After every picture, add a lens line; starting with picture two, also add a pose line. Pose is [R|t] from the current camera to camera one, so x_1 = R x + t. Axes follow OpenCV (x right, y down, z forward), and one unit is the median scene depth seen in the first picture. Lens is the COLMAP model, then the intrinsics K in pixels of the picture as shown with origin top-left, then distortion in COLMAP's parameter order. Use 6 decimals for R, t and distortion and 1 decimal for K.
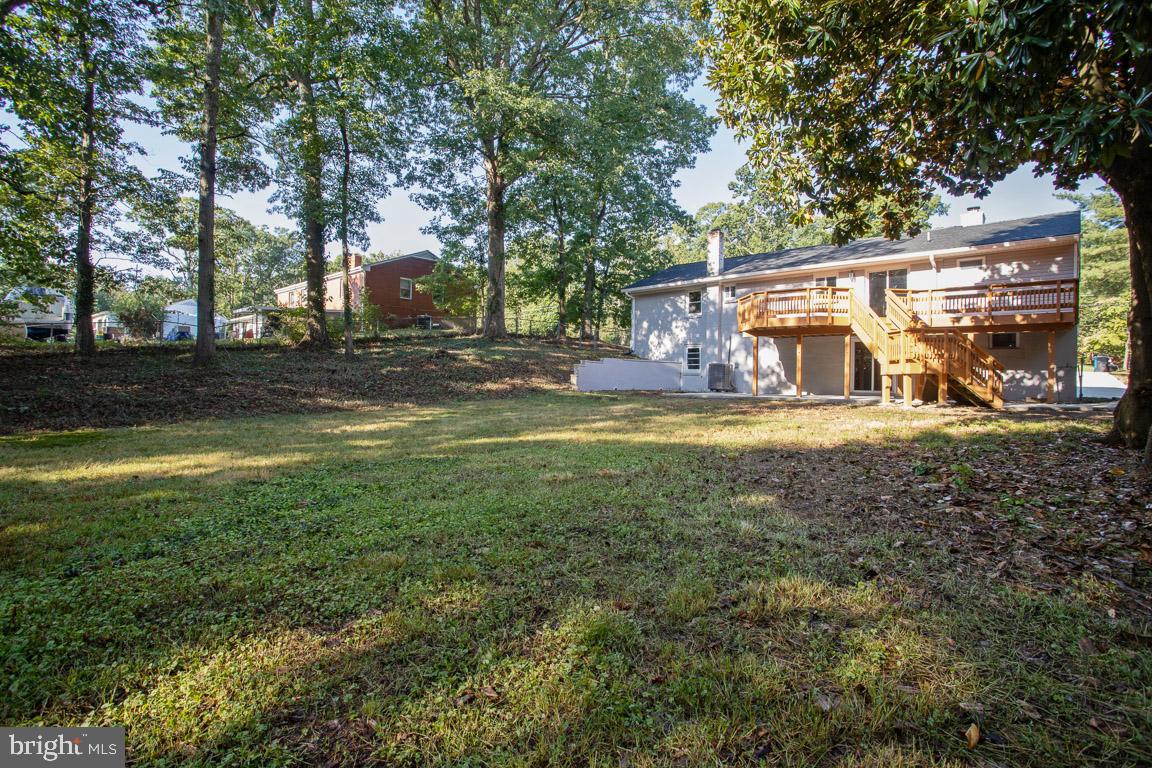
lens RADIAL K [[583.9, 0, 576.3], [0, 583.9, 367.1], [0, 0, 1]] dist [-0.000798, -0.000027]
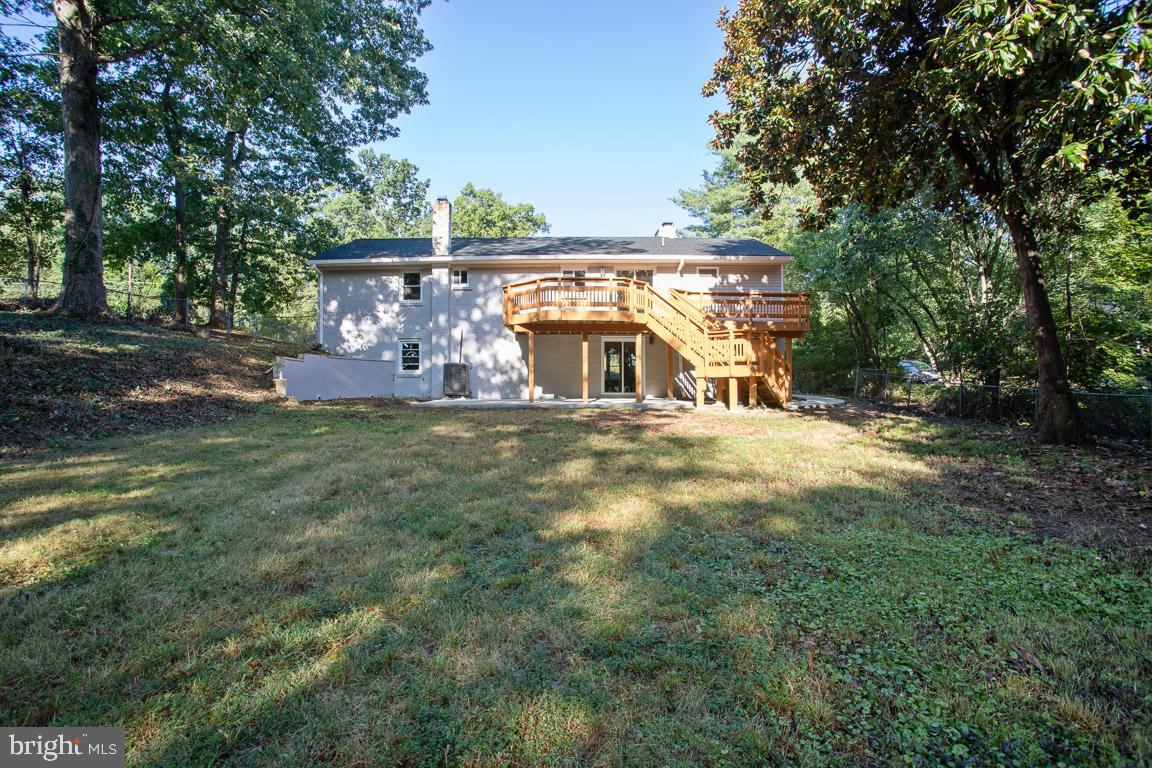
lens RADIAL K [[583.9, 0, 576.3], [0, 583.9, 367.1], [0, 0, 1]] dist [-0.000798, -0.000027]
pose [[0.783692, 0.011720, 0.621039, -0.137723], [-0.012819, 0.999914, -0.002693, 0.000676], [-0.621017, -0.005851, 0.783775, 0.267781]]
